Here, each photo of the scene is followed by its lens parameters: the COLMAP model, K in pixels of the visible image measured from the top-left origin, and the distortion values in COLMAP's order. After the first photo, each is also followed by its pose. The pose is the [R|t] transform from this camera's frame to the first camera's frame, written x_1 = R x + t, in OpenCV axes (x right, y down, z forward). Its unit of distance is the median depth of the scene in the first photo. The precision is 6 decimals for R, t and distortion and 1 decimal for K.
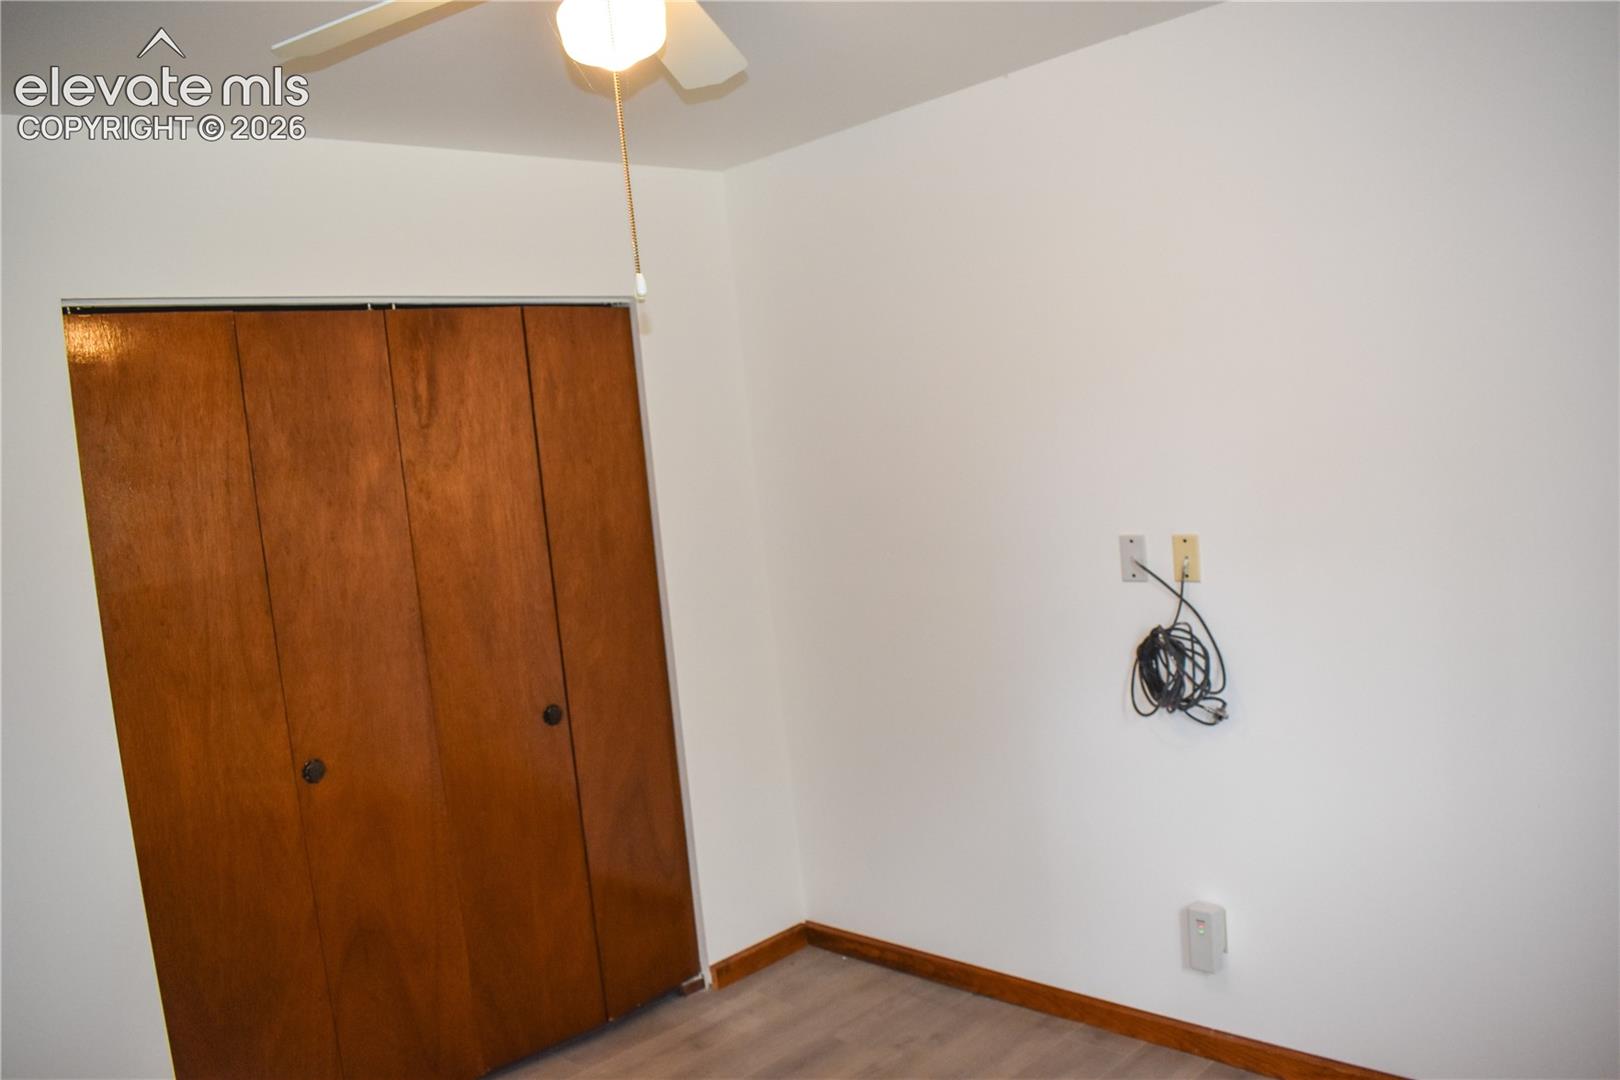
lens RADIAL K [[1262.6, 0, 810.0], [0, 1262.6, 540.0], [0, 0, 1]] dist [-0.097506, 0.020393]
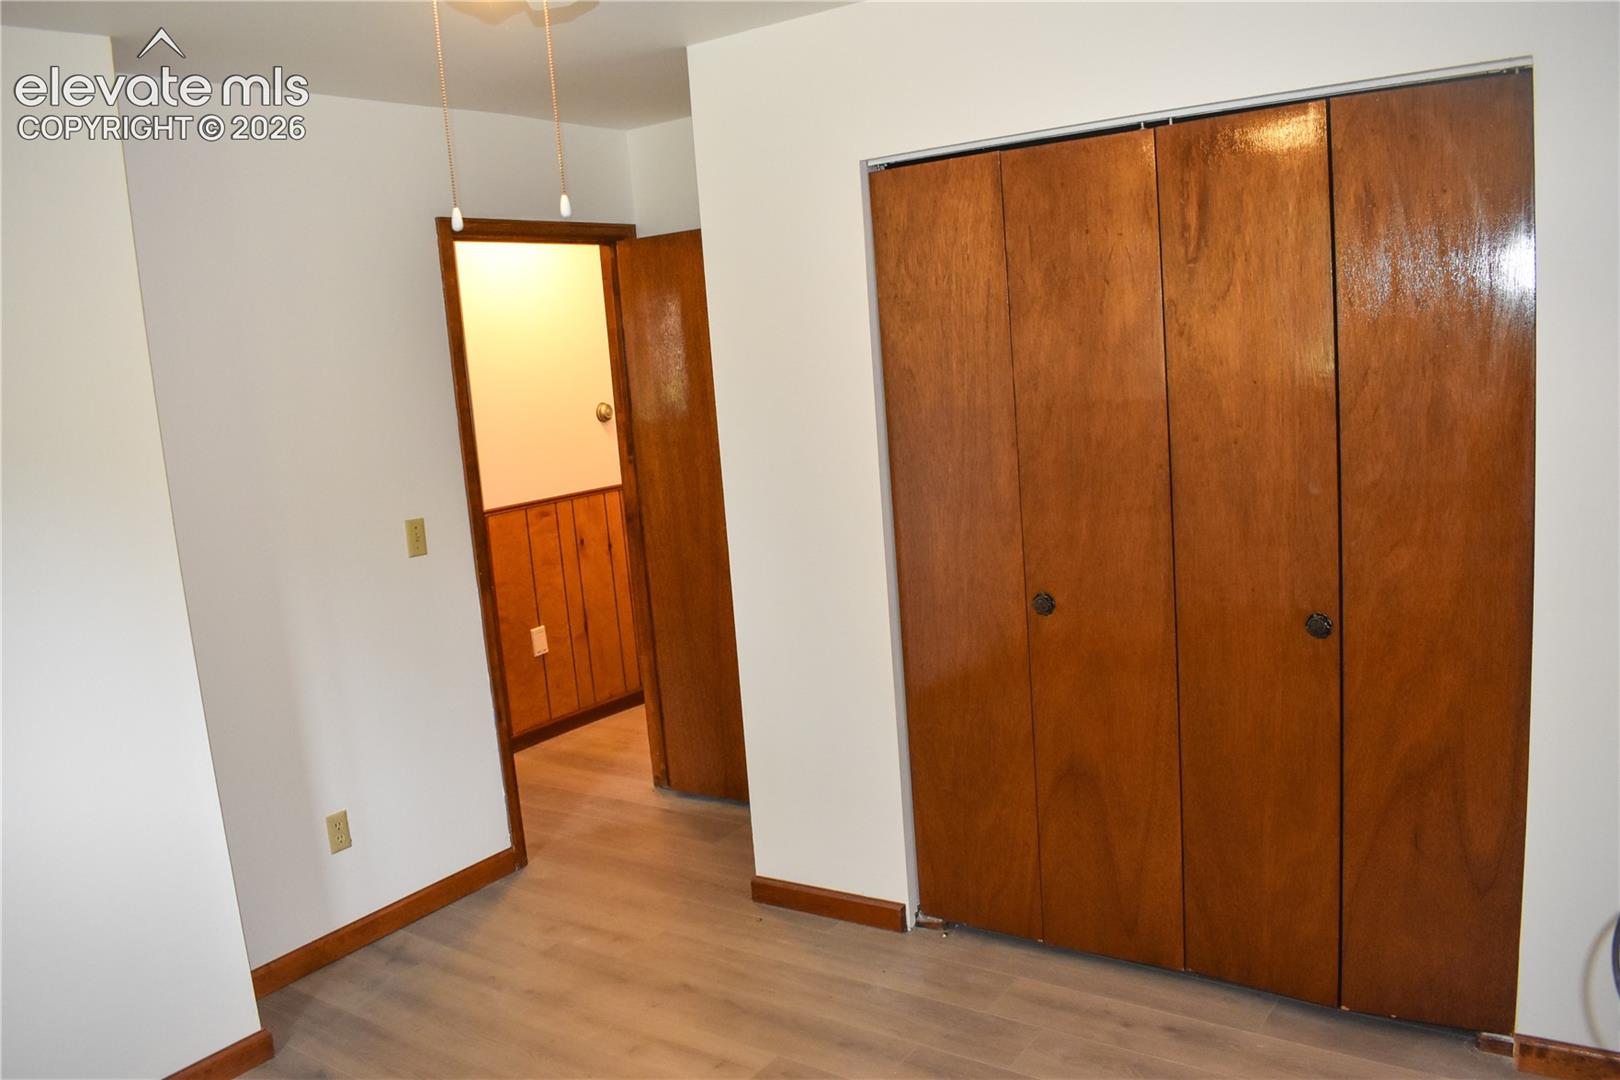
lens RADIAL K [[1262.6, 0, 810.0], [0, 1262.6, 540.0], [0, 0, 1]] dist [-0.097506, 0.020393]
pose [[0.183642, 0.239373, -0.953402, 0.515446], [-0.017453, 0.970538, 0.240314, -0.106133], [0.982838, -0.027492, 0.182409, 0.579847]]
